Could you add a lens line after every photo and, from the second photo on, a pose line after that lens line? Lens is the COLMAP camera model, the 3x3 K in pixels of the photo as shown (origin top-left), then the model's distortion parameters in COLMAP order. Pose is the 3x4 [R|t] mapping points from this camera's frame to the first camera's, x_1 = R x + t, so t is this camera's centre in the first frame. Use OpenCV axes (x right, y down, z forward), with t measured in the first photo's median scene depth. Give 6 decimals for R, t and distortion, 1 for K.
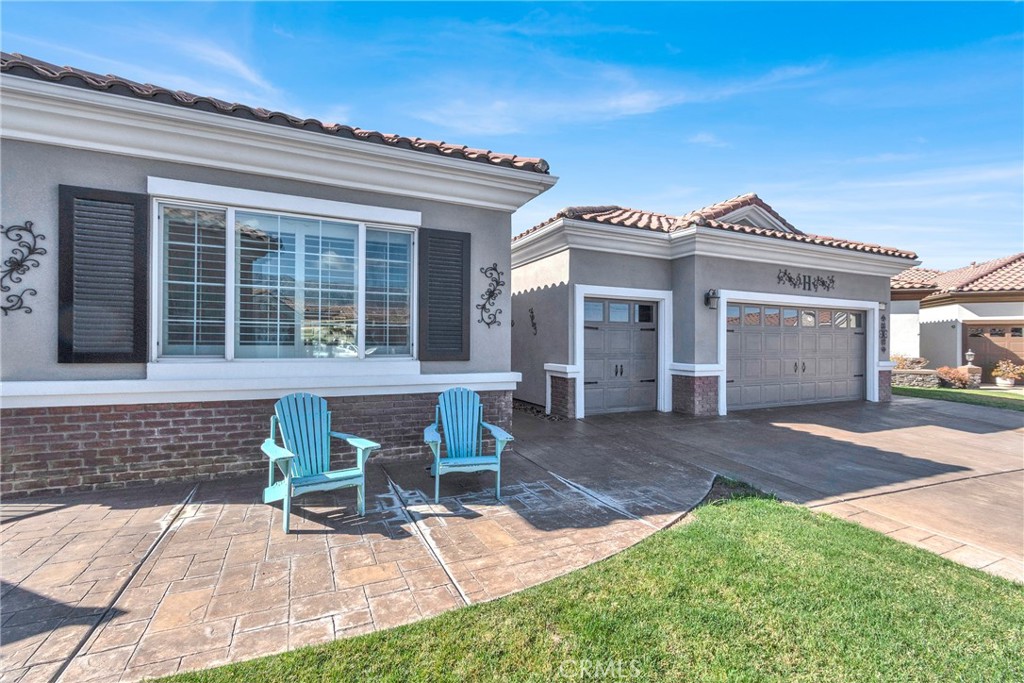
lens RADIAL K [[448.4, 0, 512.2], [0, 448.4, 338.1], [0, 0, 1]] dist [0.005045, -0.000992]
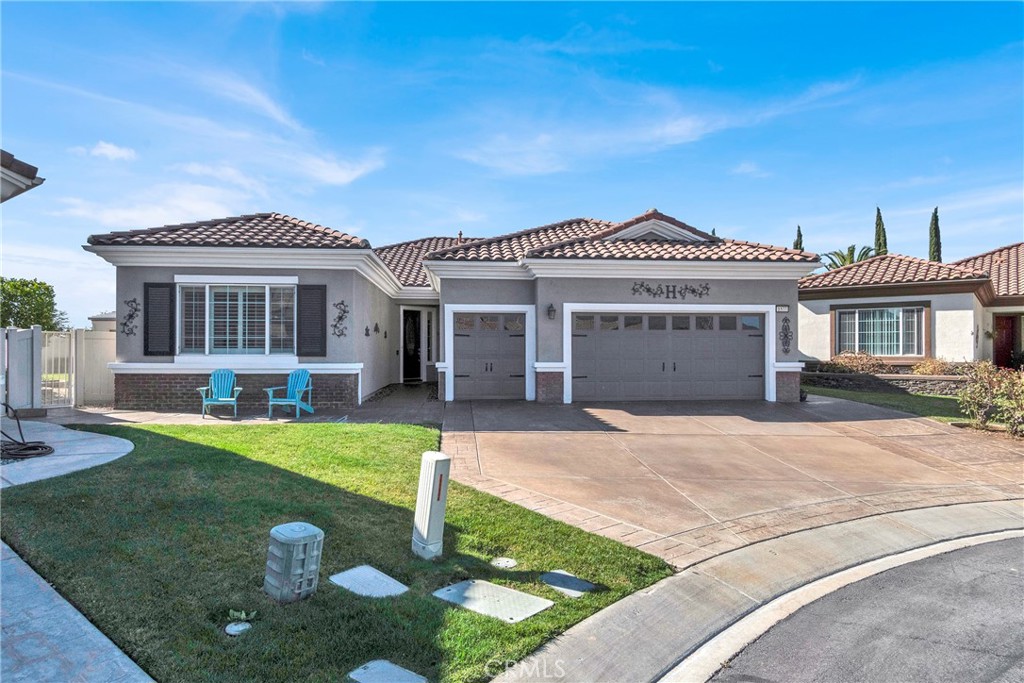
lens RADIAL K [[612.6, 0, 510.4], [0, 612.6, 342.4], [0, 0, 1]] dist [0.016413, -0.000688]
pose [[0.937883, -0.009617, -0.346818, 1.145625], [0.008951, 0.999954, -0.003522, 0.007539], [0.346836, 0.000198, 0.937926, -0.821541]]
